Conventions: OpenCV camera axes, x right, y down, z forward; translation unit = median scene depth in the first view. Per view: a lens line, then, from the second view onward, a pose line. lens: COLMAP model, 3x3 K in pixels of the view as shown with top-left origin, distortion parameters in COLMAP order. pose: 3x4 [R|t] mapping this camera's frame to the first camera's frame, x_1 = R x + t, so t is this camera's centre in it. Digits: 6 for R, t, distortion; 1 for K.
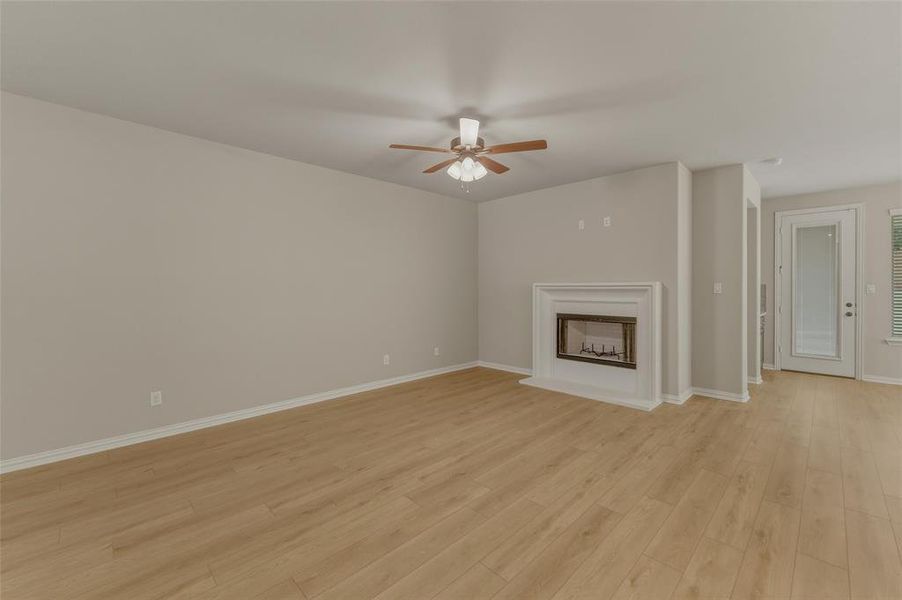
lens RADIAL K [[378.7, 0, 449.3], [0, 378.7, 292.1], [0, 0, 1]] dist [-0.002375, 0.001020]
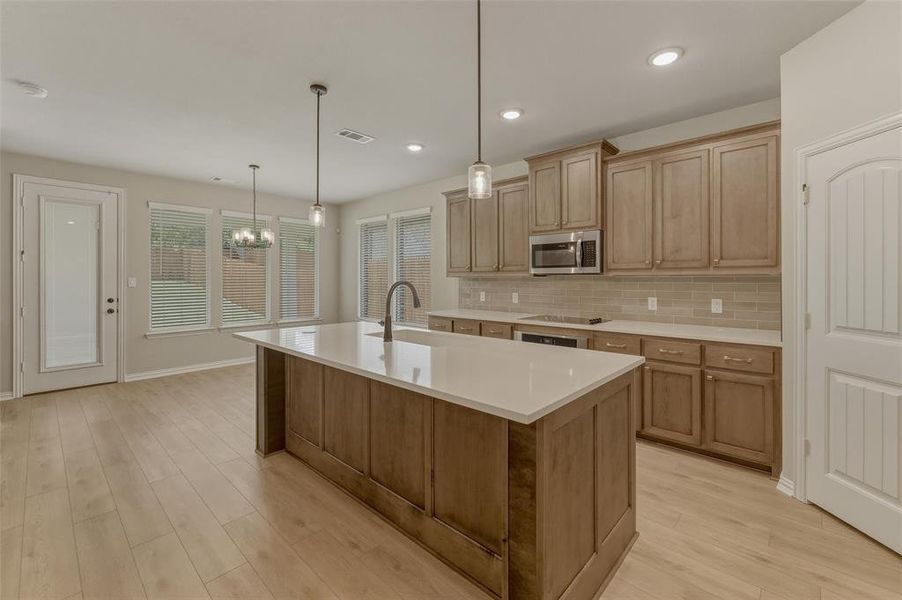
lens RADIAL K [[378.7, 0, 456.5], [0, 378.7, 278.4], [0, 0, 1]] dist [-0.002375, 0.001020]
pose [[-0.054779, 0.007668, 0.998469, 0.128831], [0.009570, 0.999929, -0.007154, -0.003604], [-0.998453, 0.009163, -0.054848, 0.241009]]
